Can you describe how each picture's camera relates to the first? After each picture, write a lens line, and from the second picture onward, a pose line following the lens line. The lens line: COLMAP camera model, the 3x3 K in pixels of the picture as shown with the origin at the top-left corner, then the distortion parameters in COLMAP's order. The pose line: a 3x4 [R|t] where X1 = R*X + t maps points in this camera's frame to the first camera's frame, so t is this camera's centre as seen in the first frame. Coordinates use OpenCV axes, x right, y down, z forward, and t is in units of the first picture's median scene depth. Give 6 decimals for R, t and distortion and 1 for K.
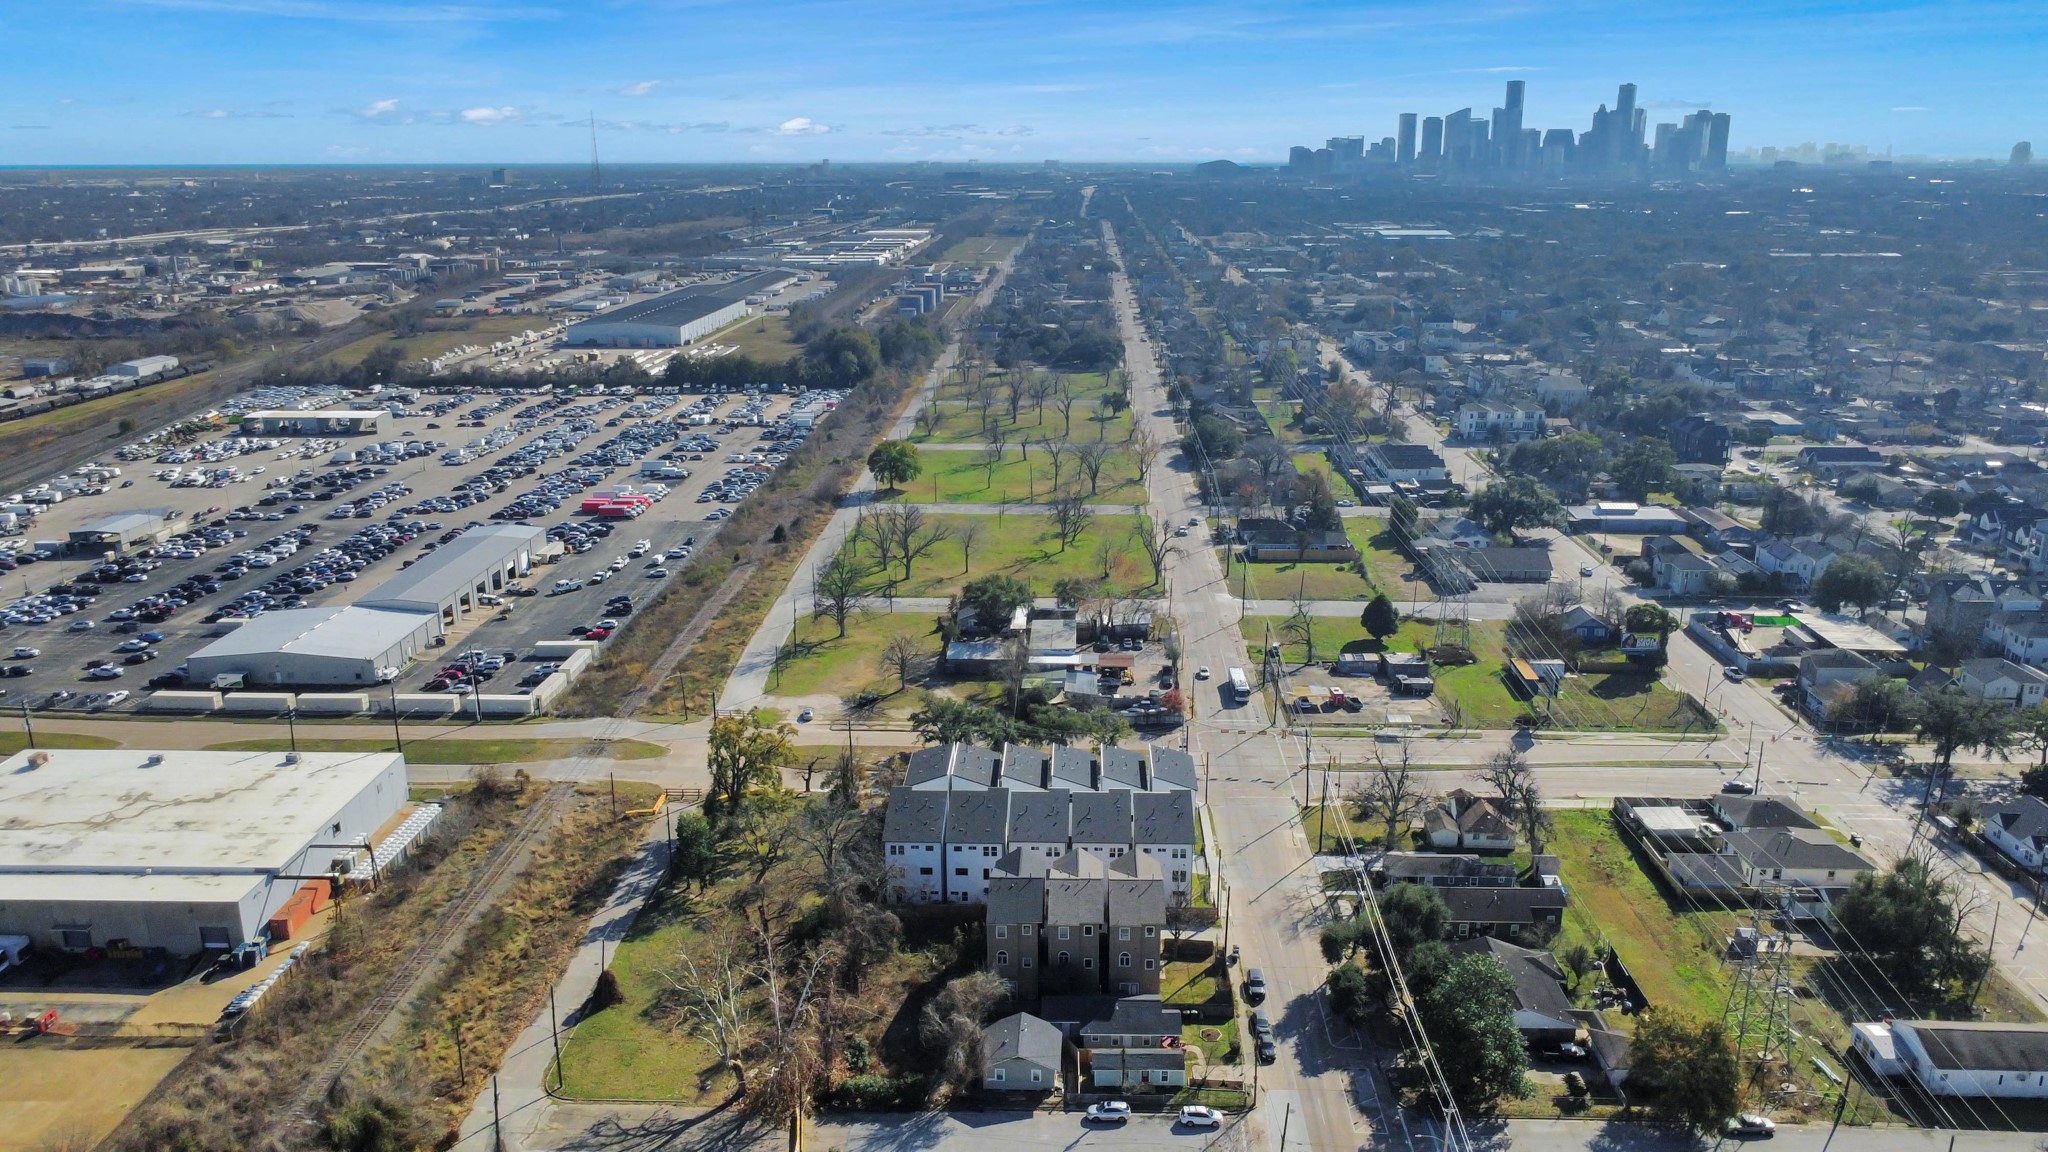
lens RADIAL K [[1480.1, 0, 1024.0], [0, 1480.1, 576.0], [0, 0, 1]] dist [0.001241, 0.000691]
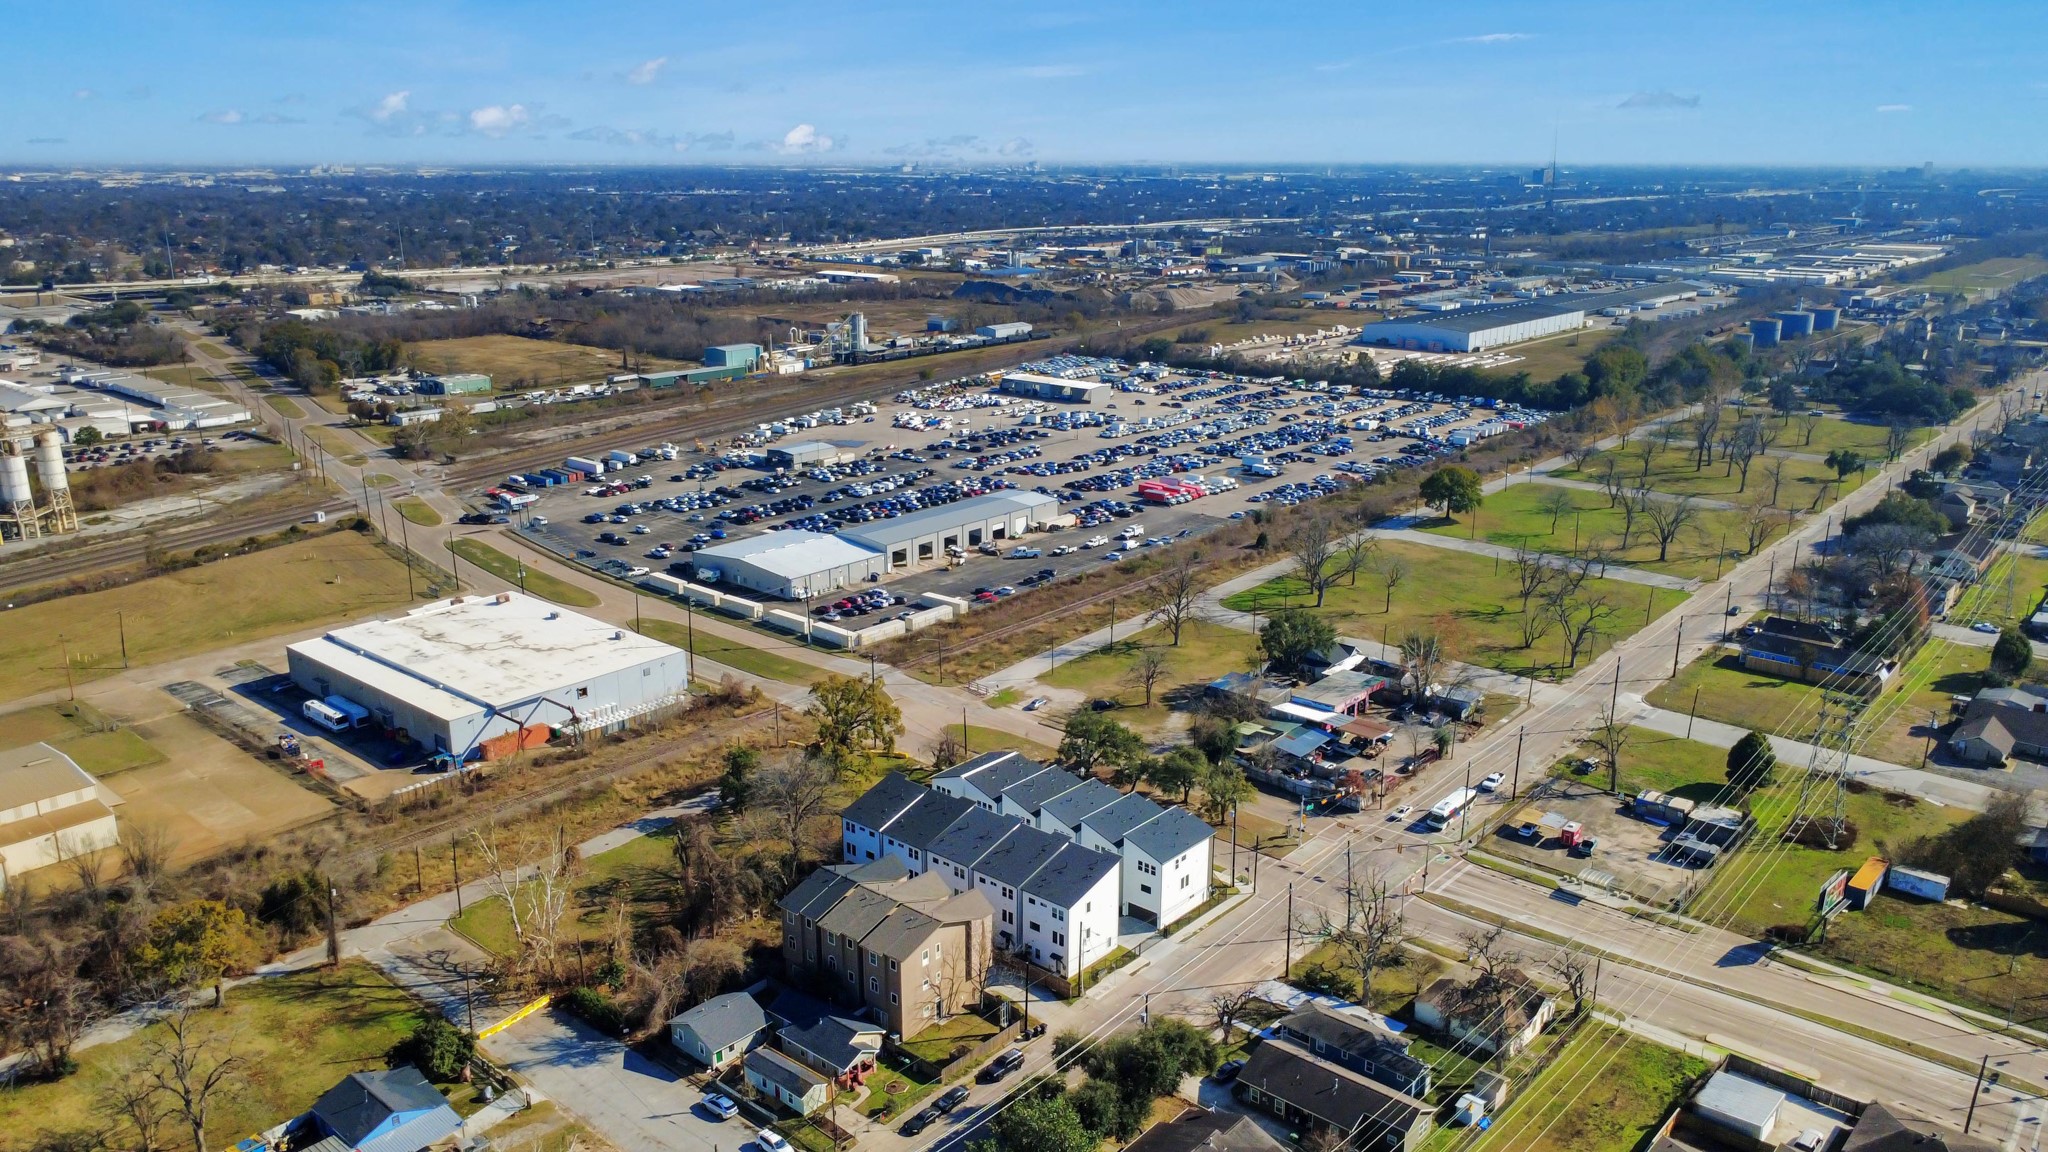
lens RADIAL K [[1480.1, 0, 1024.0], [0, 1480.1, 576.0], [0, 0, 1]] dist [0.001241, 0.000691]
pose [[0.781736, 0.176662, -0.598063, 0.408372], [-0.176432, 0.982507, 0.059606, -0.048906], [0.598130, 0.058921, 0.799230, 0.157123]]
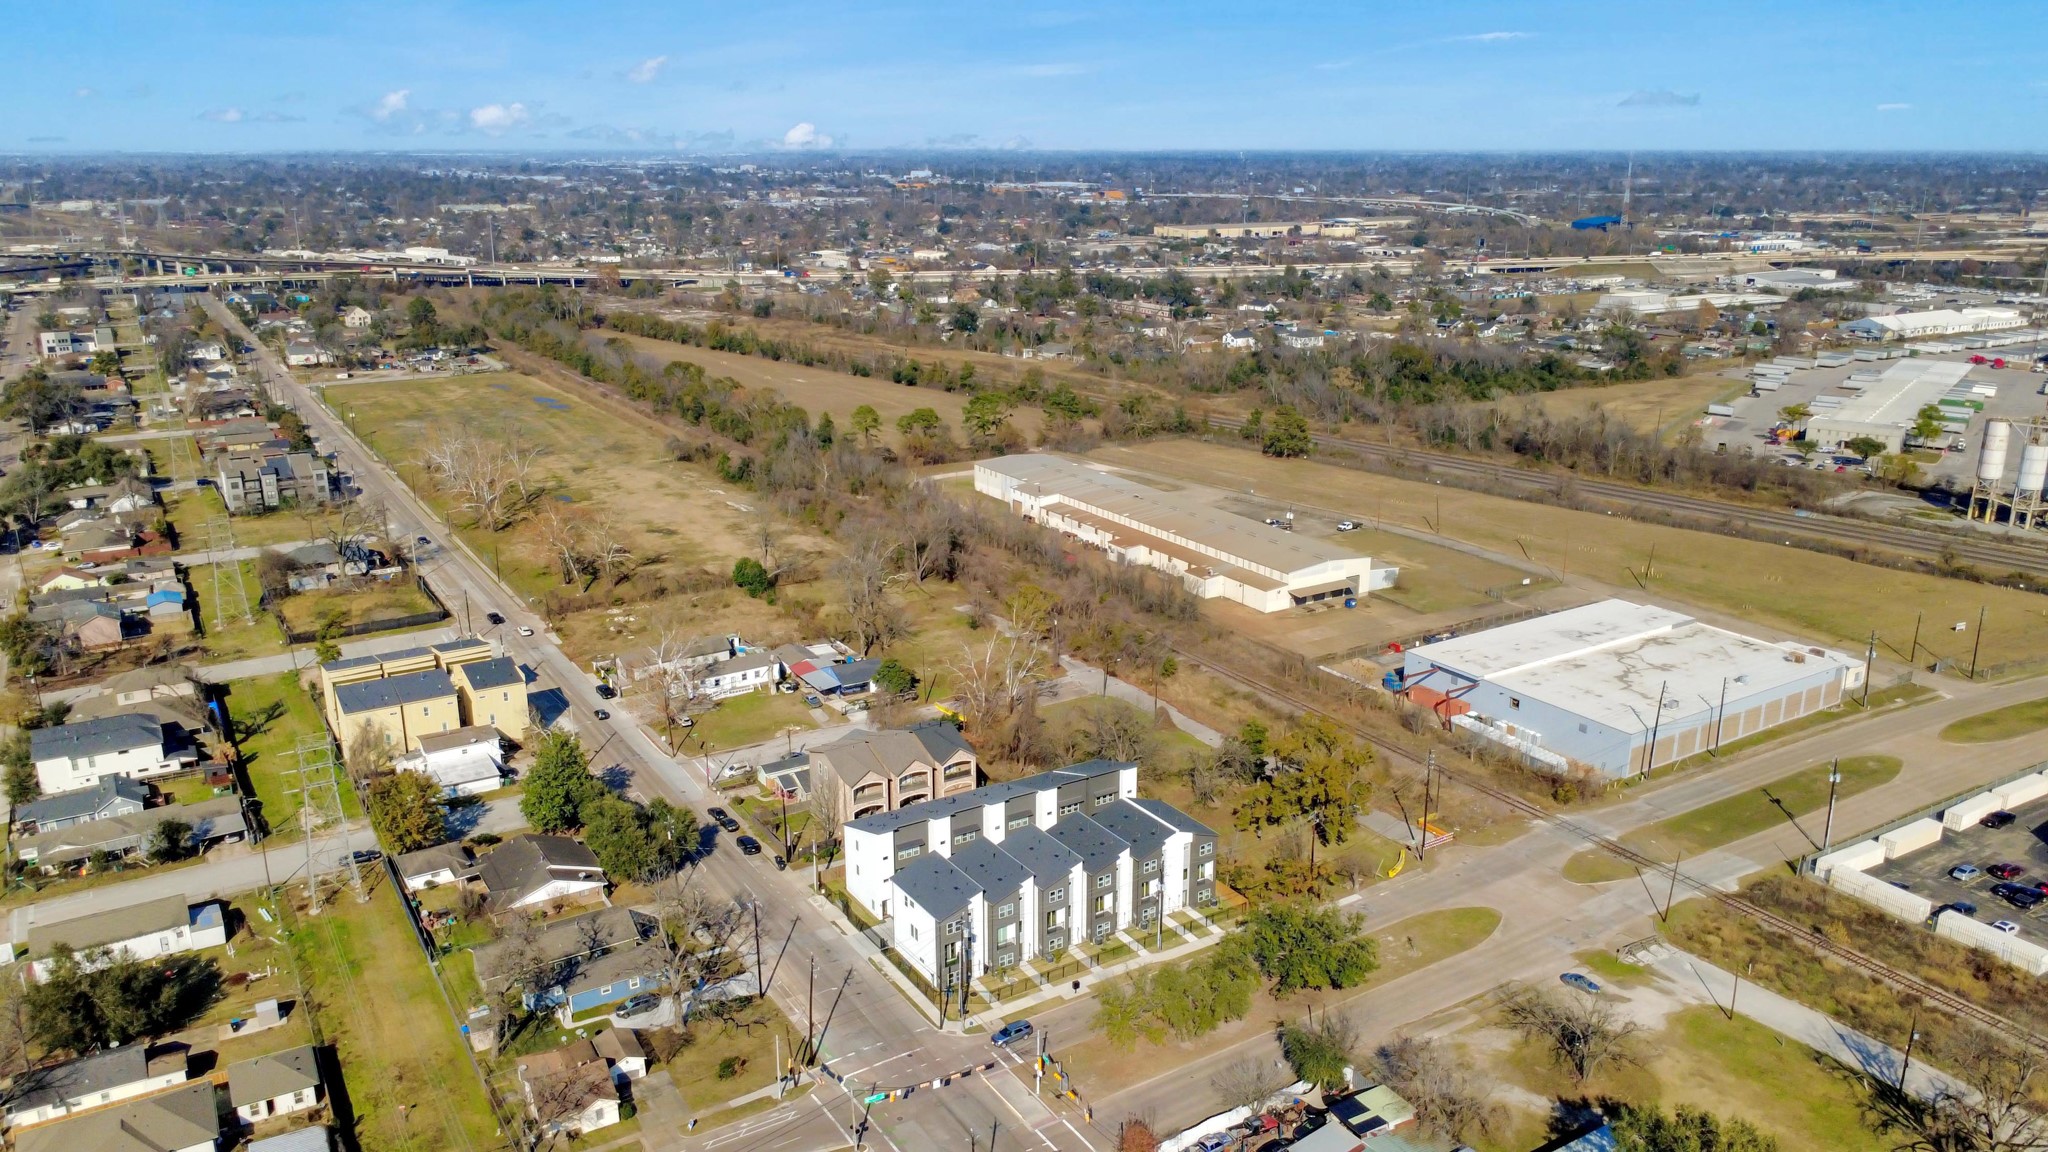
lens RADIAL K [[1480.1, 0, 1024.0], [0, 1480.1, 576.0], [0, 0, 1]] dist [0.001241, 0.000691]
pose [[-0.827508, 0.169358, -0.535302, 0.355636], [-0.141121, 0.860073, 0.490264, -0.327573], [0.543430, 0.481239, -0.687818, 1.135338]]
